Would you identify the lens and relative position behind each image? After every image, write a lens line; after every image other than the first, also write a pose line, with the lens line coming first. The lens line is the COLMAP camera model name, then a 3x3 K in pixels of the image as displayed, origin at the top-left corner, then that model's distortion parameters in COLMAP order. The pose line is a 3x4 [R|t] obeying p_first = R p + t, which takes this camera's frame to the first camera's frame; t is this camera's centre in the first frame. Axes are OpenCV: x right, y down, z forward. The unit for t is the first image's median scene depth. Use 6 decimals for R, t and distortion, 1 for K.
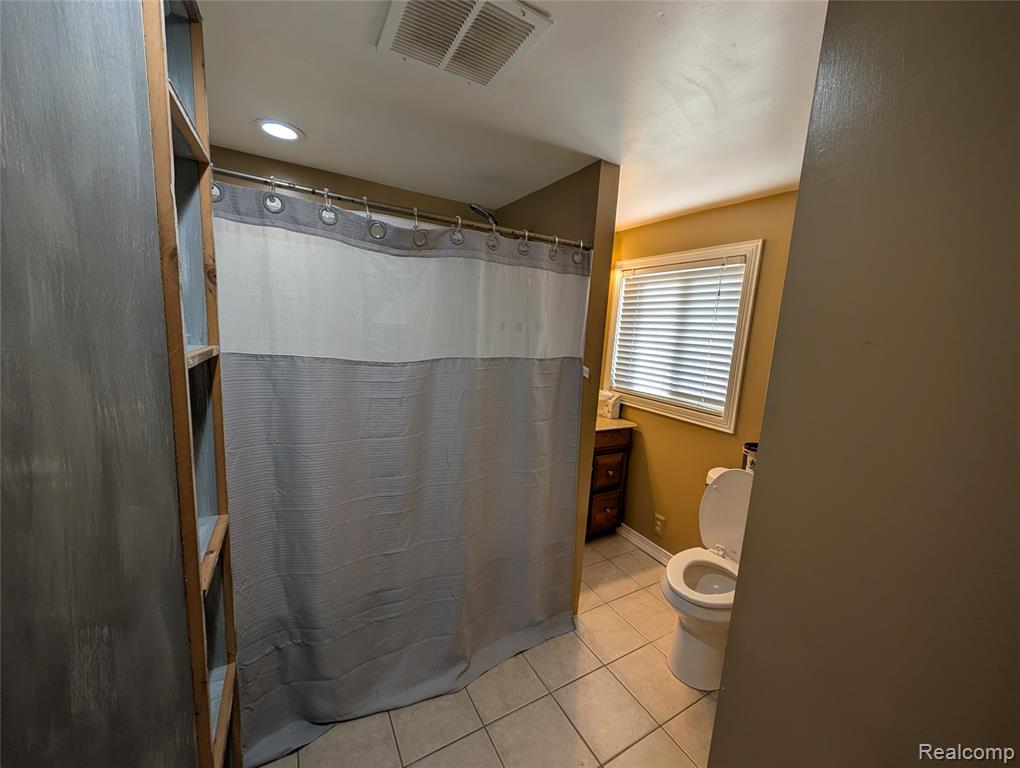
lens RADIAL K [[385.6, 0, 506.5], [0, 385.6, 389.2], [0, 0, 1]] dist [-0.002192, 0.000802]
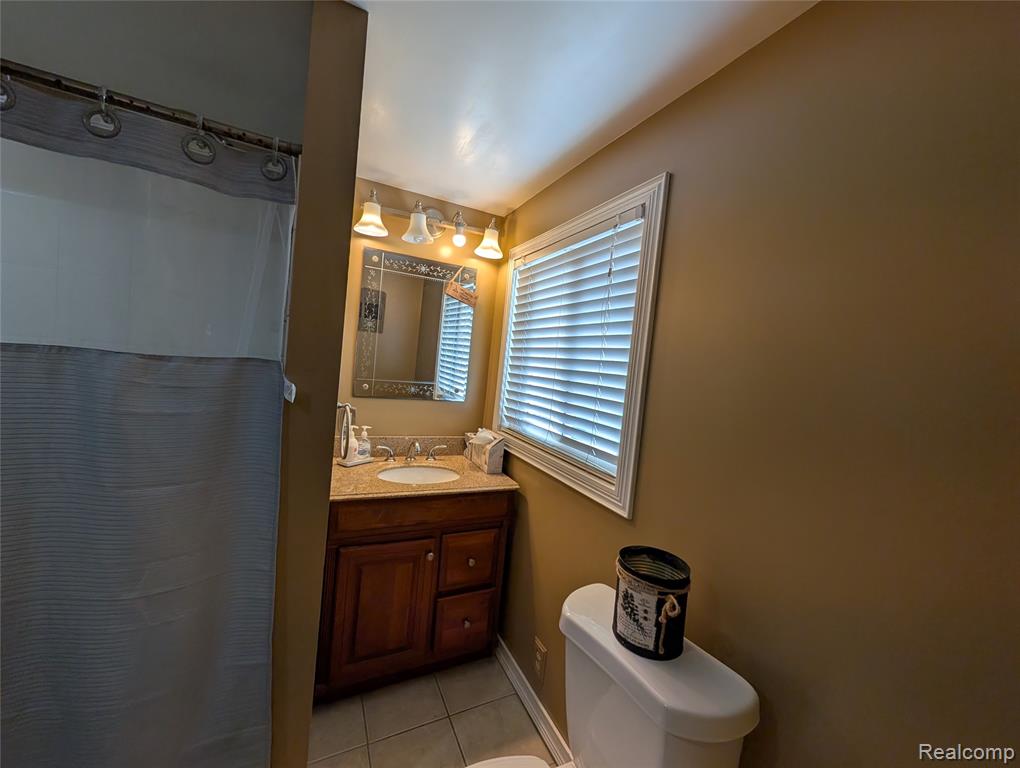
lens RADIAL K [[385.6, 0, 512.5], [0, 385.6, 384.5], [0, 0, 1]] dist [-0.002192, 0.000802]
pose [[0.998480, 0.036764, -0.041070, 0.384164], [-0.041068, 0.993146, -0.109425, -0.005908], [0.036766, 0.110946, 0.993146, 0.375308]]
